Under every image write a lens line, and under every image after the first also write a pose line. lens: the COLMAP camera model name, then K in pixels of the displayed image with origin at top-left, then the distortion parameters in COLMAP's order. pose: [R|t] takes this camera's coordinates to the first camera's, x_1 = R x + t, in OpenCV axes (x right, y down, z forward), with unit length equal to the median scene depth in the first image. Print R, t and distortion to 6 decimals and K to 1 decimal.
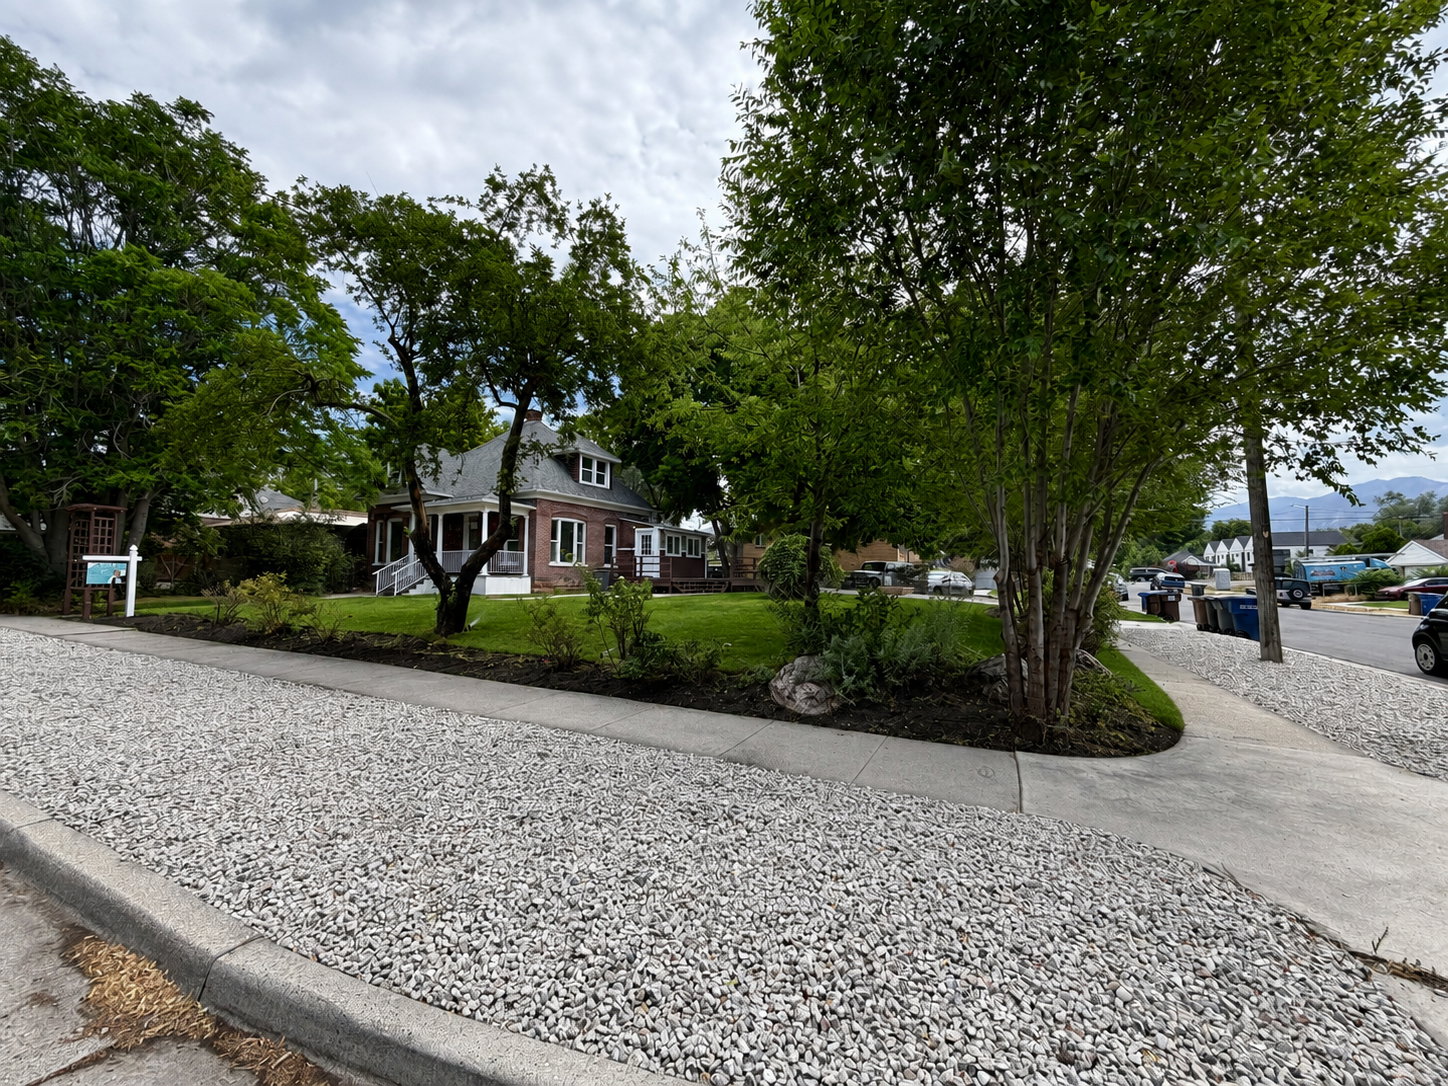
lens RADIAL K [[582.4, 0, 719.1], [0, 582.4, 547.3], [0, 0, 1]] dist [0.001416, 0.000180]
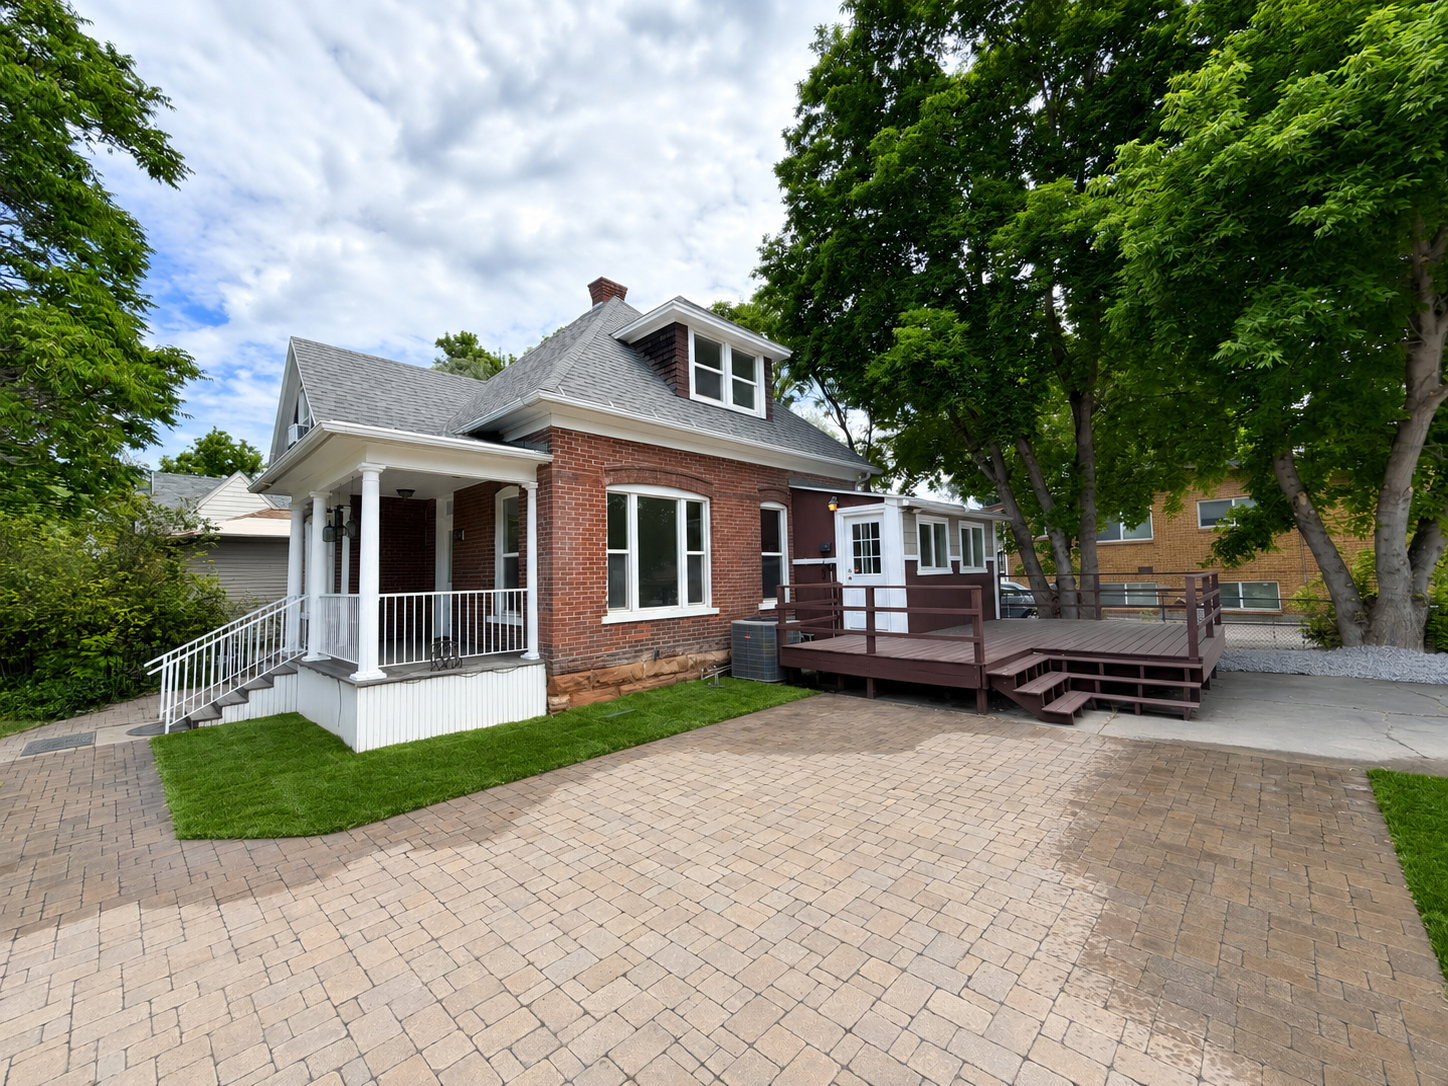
lens RADIAL K [[582.4, 0, 720.5], [0, 582.4, 546.4], [0, 0, 1]] dist [0.001416, 0.000180]
pose [[0.959962, -0.048448, -0.275909, -0.113804], [0.048878, 0.998791, -0.005324, -0.008302], [0.275833, -0.008375, 0.961169, 0.617481]]
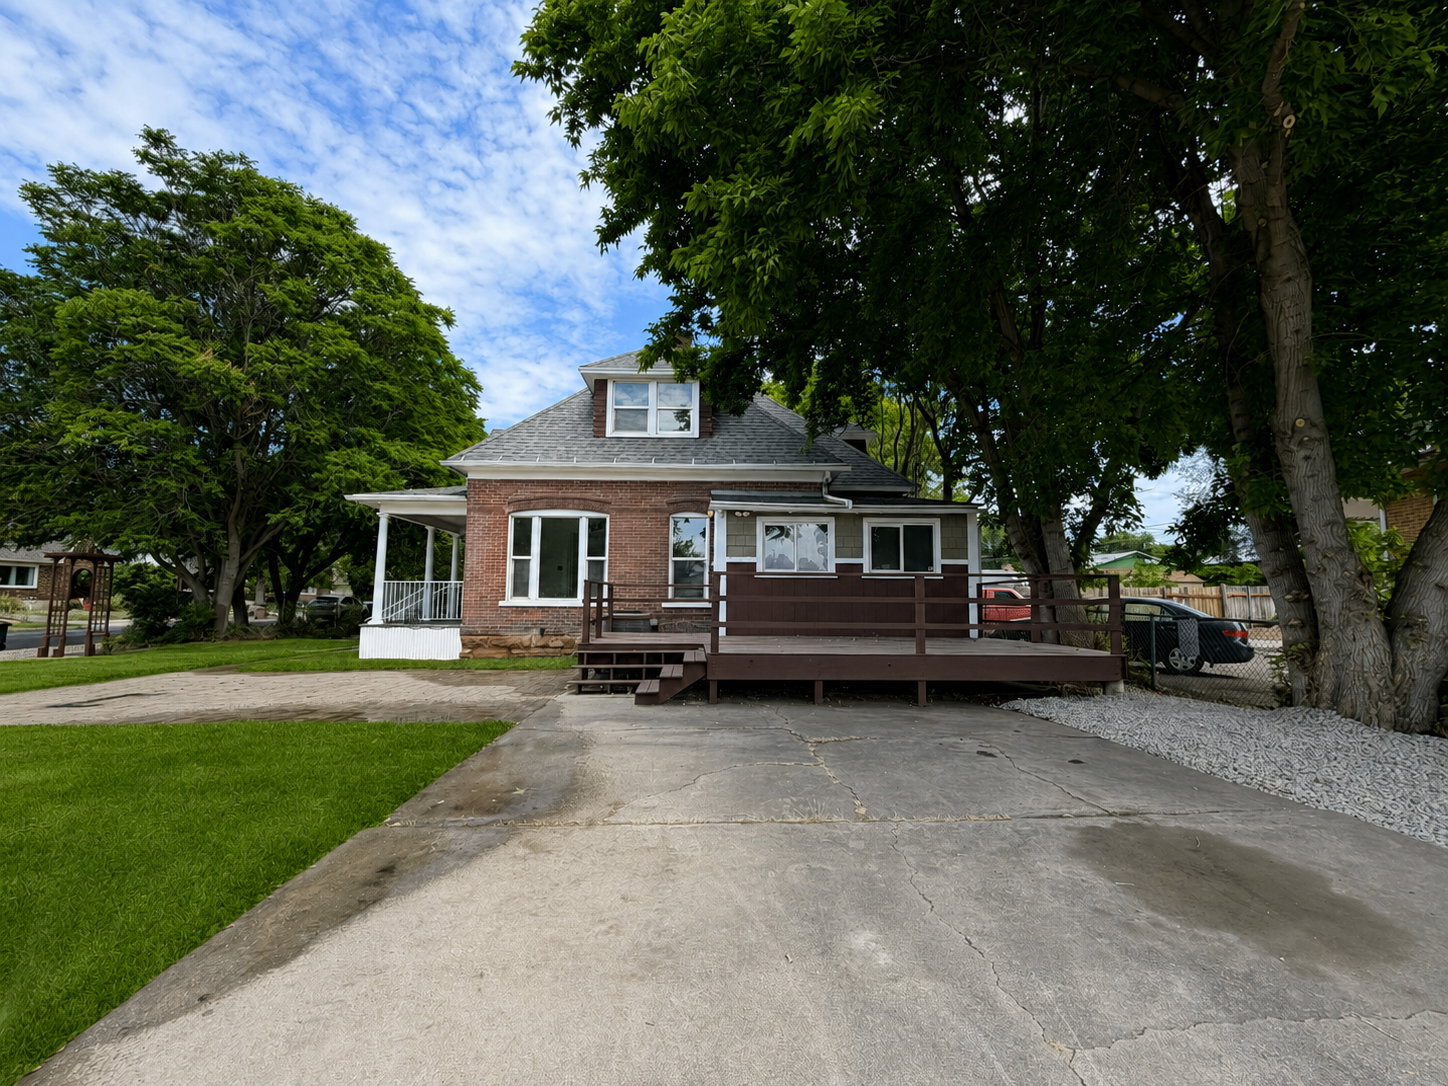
lens RADIAL K [[582.4, 0, 724.3], [0, 582.4, 541.9], [0, 0, 1]] dist [0.001416, 0.000180]
pose [[0.490966, -0.054279, -0.869486, 0.234927], [0.044142, 0.998325, -0.037396, 0.002467], [0.870060, -0.020021, 0.492540, 0.826941]]
